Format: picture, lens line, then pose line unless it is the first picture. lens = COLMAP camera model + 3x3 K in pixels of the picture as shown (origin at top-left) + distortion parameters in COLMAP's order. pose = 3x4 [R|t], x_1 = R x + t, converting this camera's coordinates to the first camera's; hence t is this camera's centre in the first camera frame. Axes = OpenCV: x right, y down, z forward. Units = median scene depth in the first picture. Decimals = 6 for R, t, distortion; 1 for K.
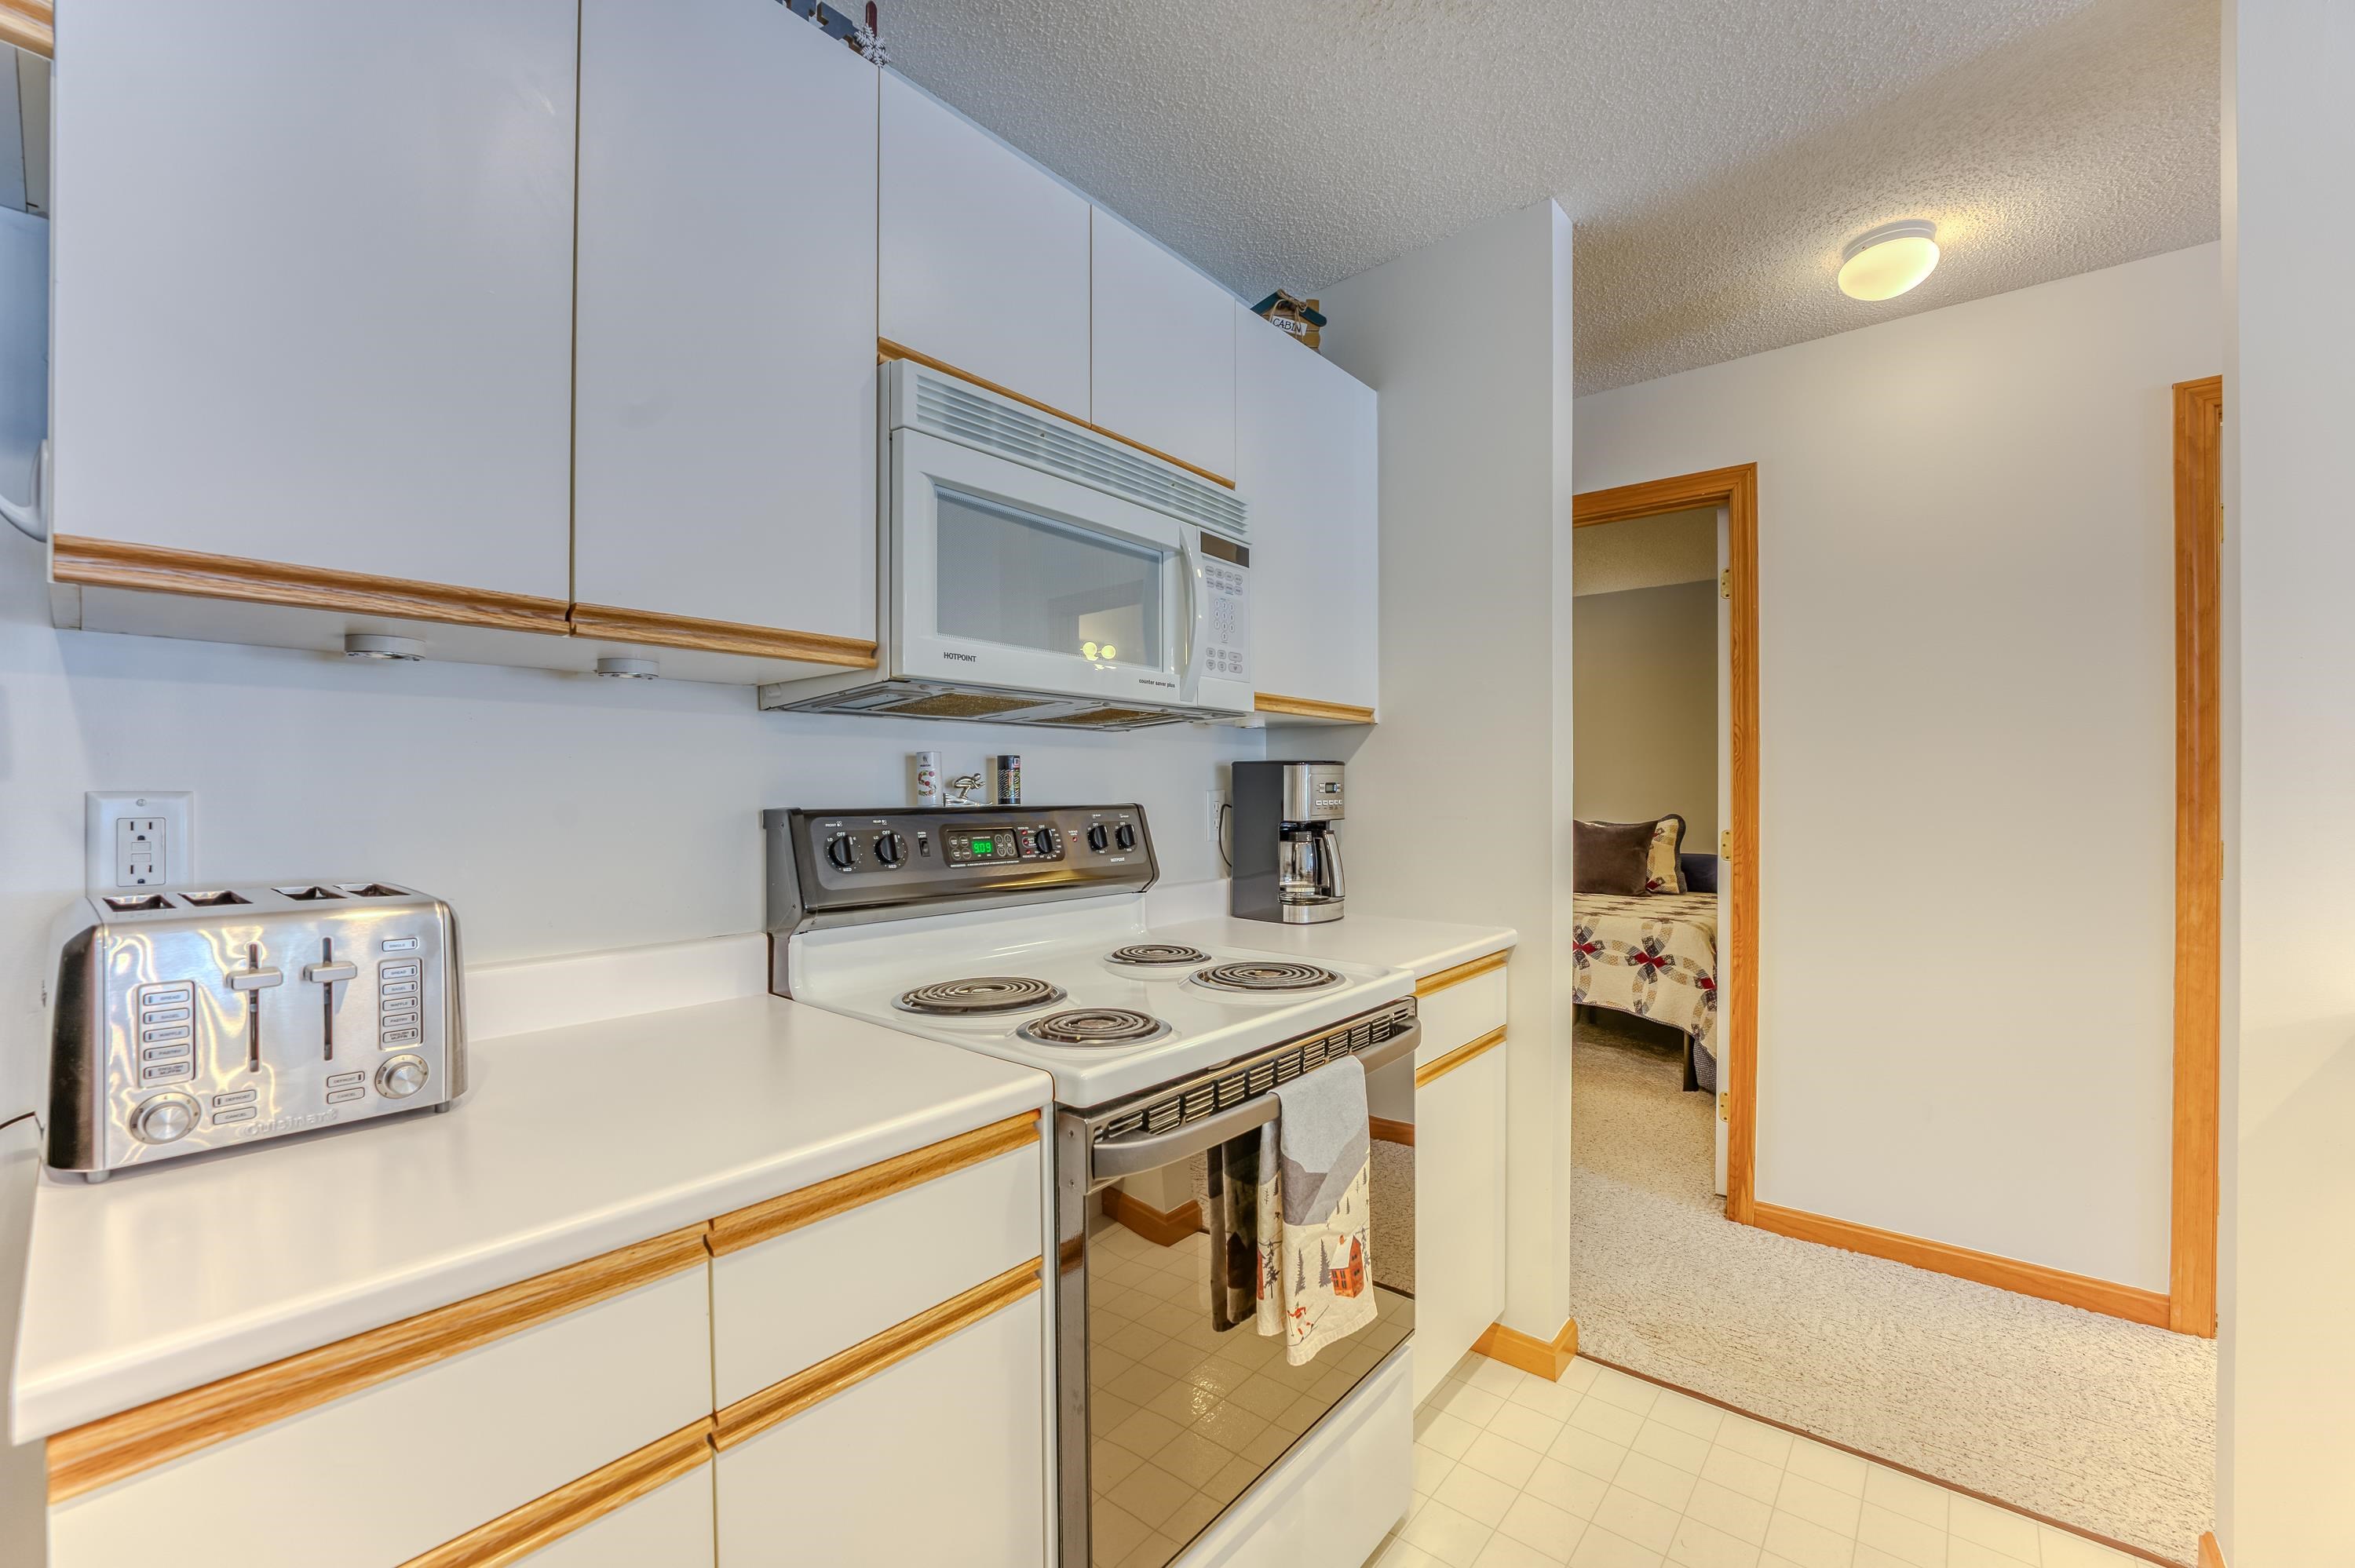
lens RADIAL K [[958.0, 0, 1169.5], [0, 958.0, 792.6], [0, 0, 1]] dist [-0.018135, -0.000295]
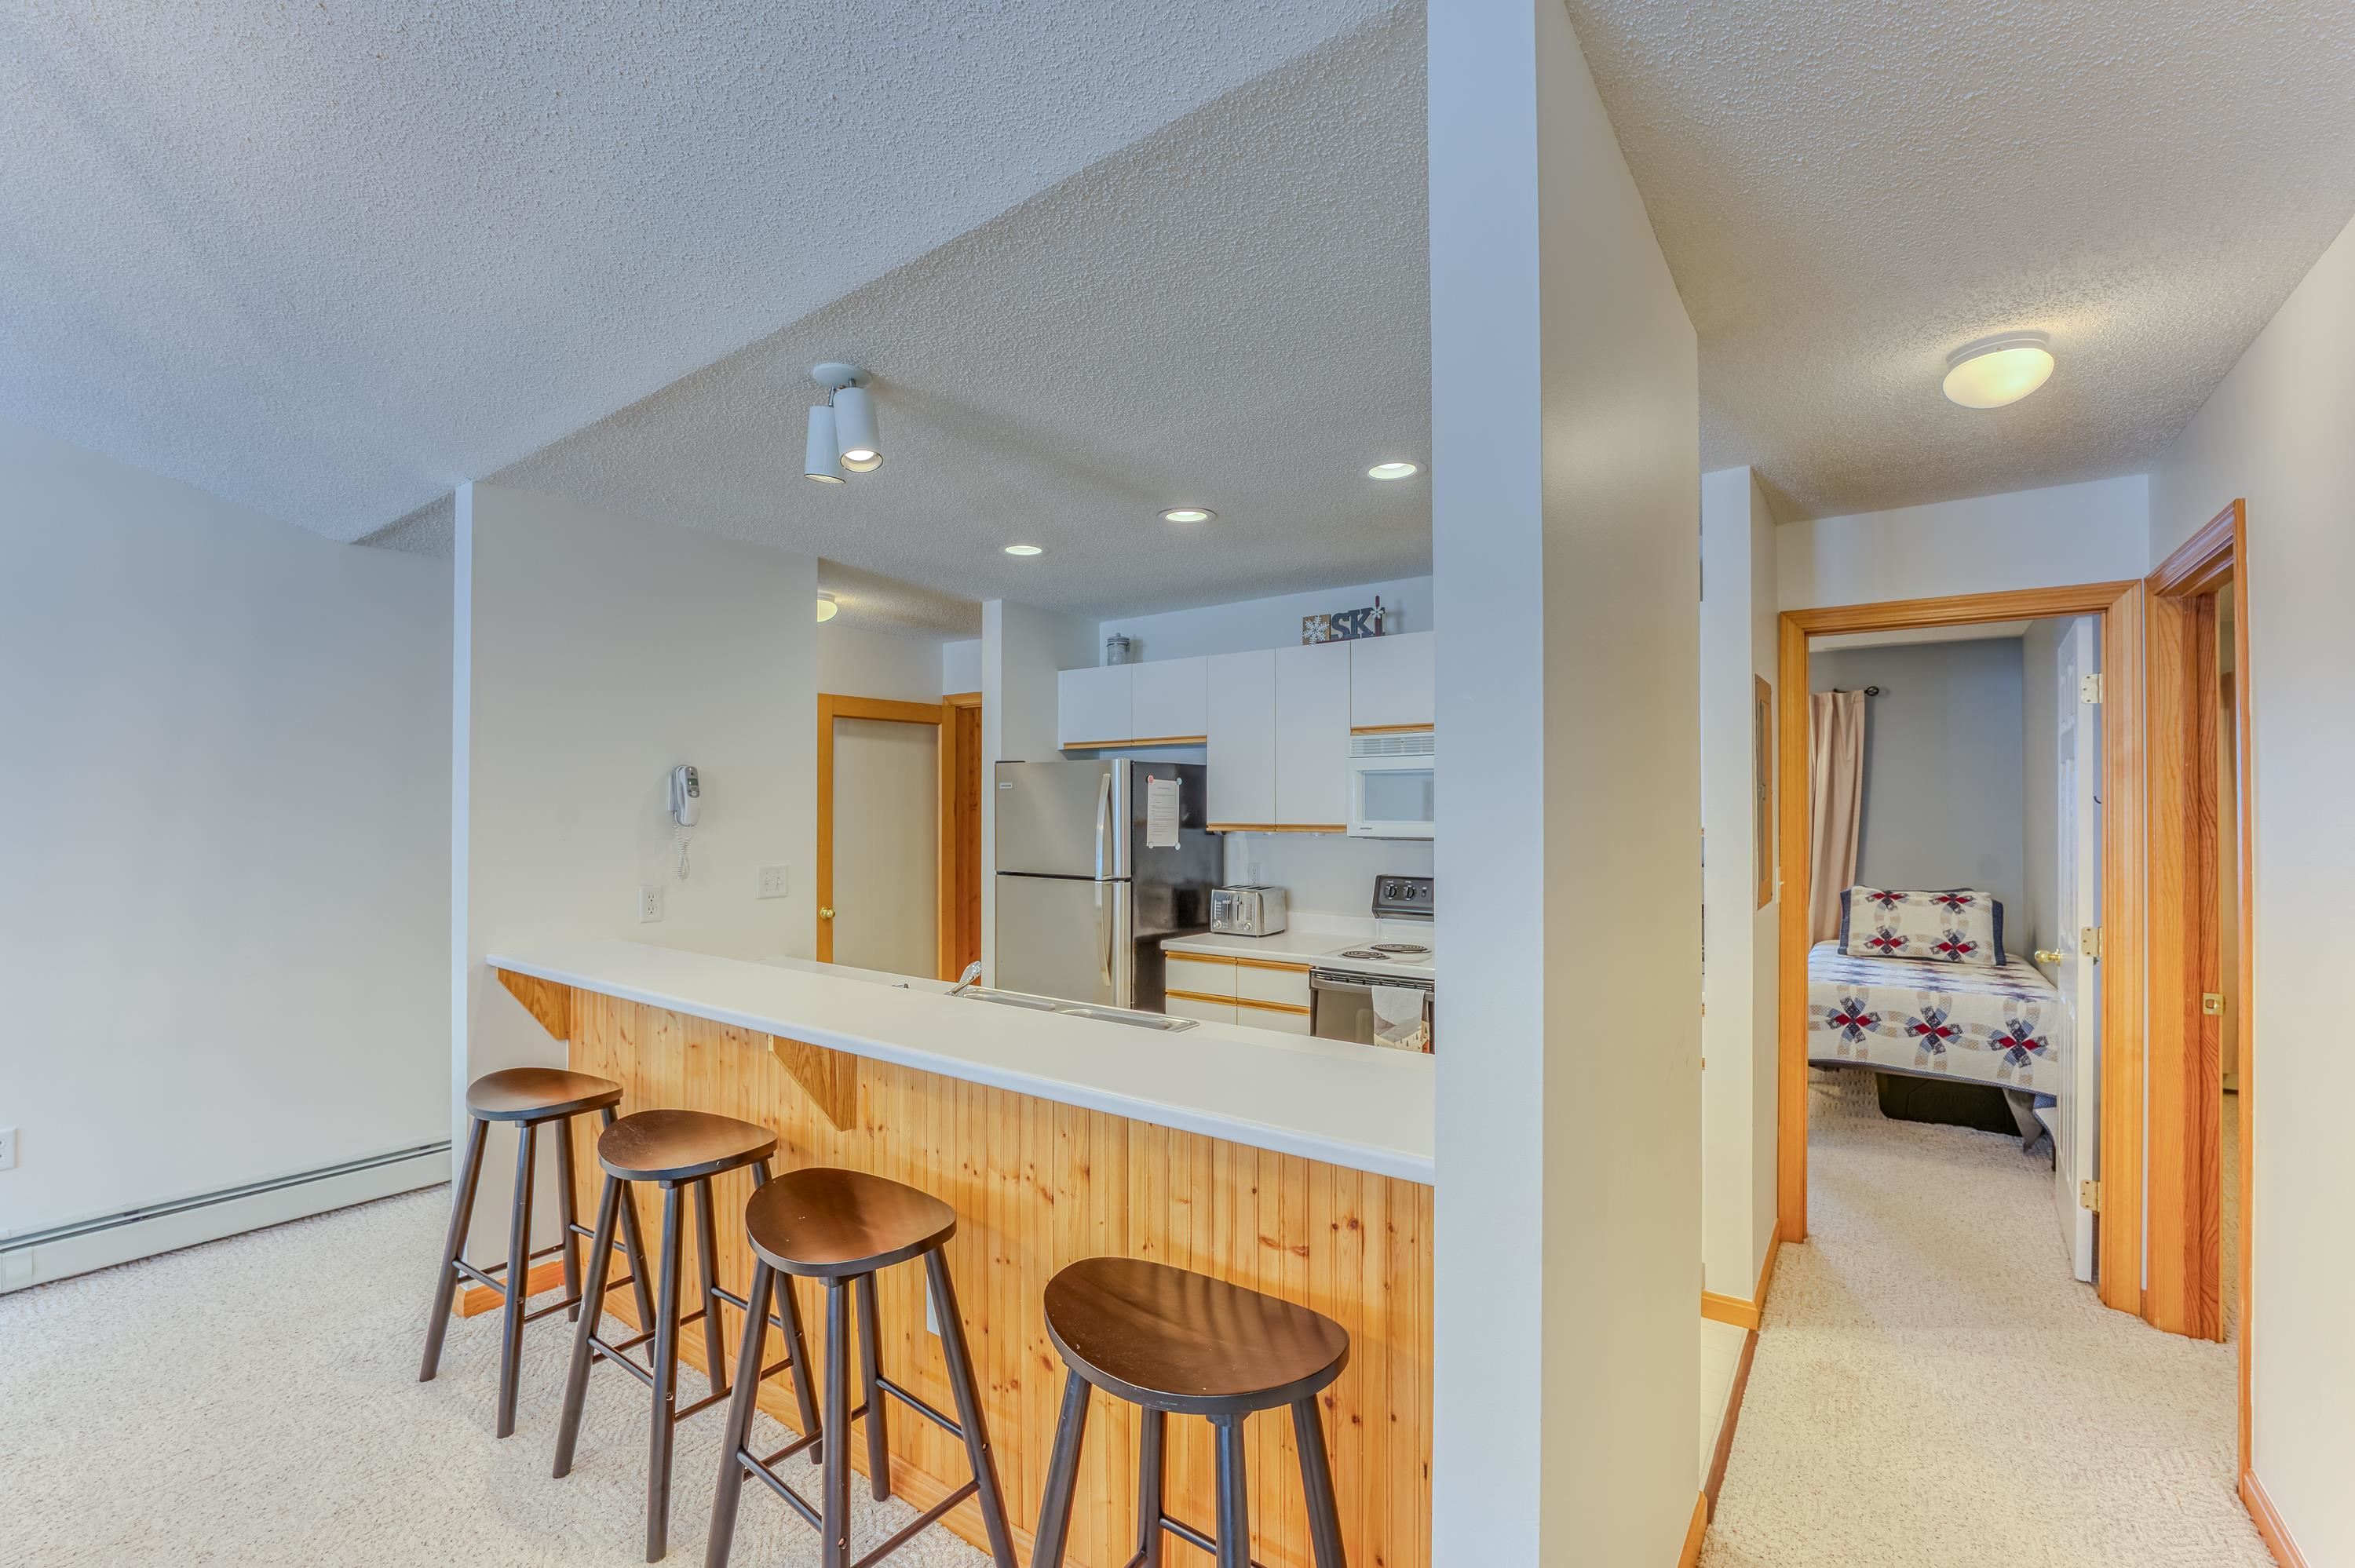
lens RADIAL K [[997.7, 0, 1161.4], [0, 997.7, 800.1], [0, 0, 1]] dist [-0.012850, 0.000408]
pose [[0.066616, -0.008347, -0.997744, 2.035691], [-0.004284, 0.999953, -0.008651, -0.143386], [0.997770, 0.004851, 0.066577, 0.110059]]
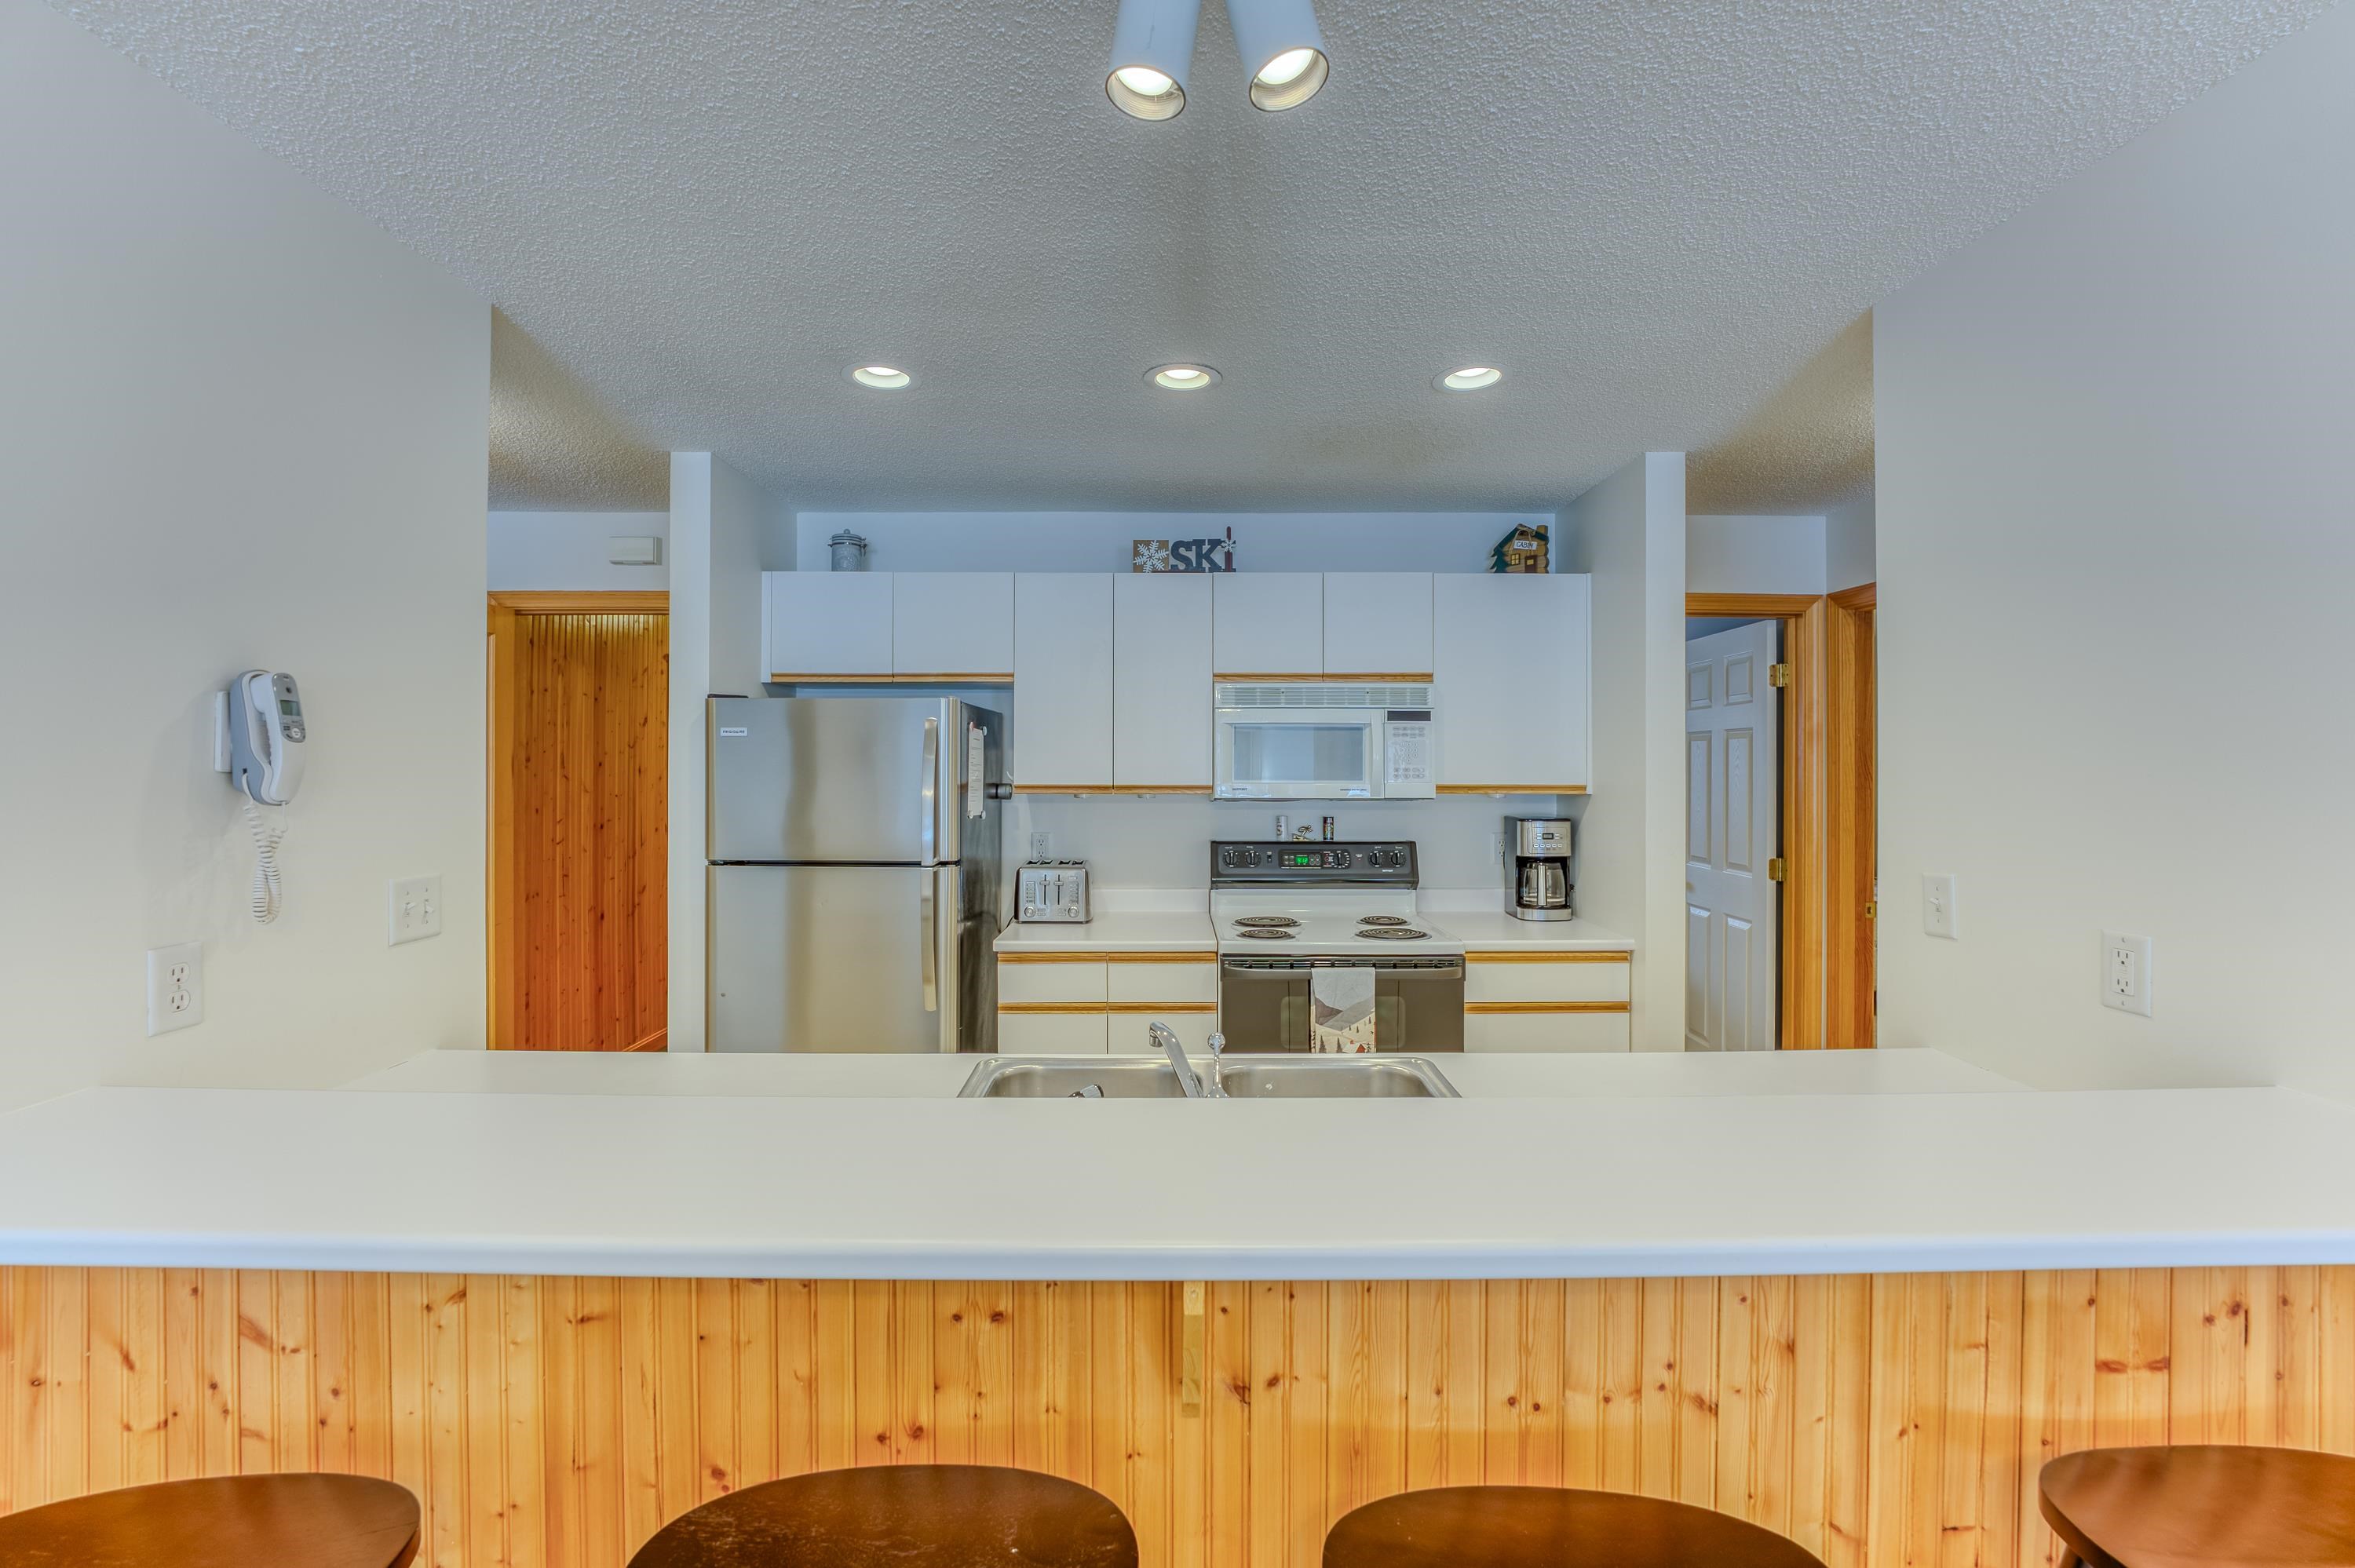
lens RADIAL K [[966.6, 0, 1171.7], [0, 966.6, 761.6], [0, 0, 1]] dist [-0.016512, 0.000205]
pose [[0.648376, -0.002303, -0.761317, 1.200305], [-0.004177, 0.999970, -0.006582, -0.141855], [0.761309, 0.007448, 0.648347, -0.615503]]
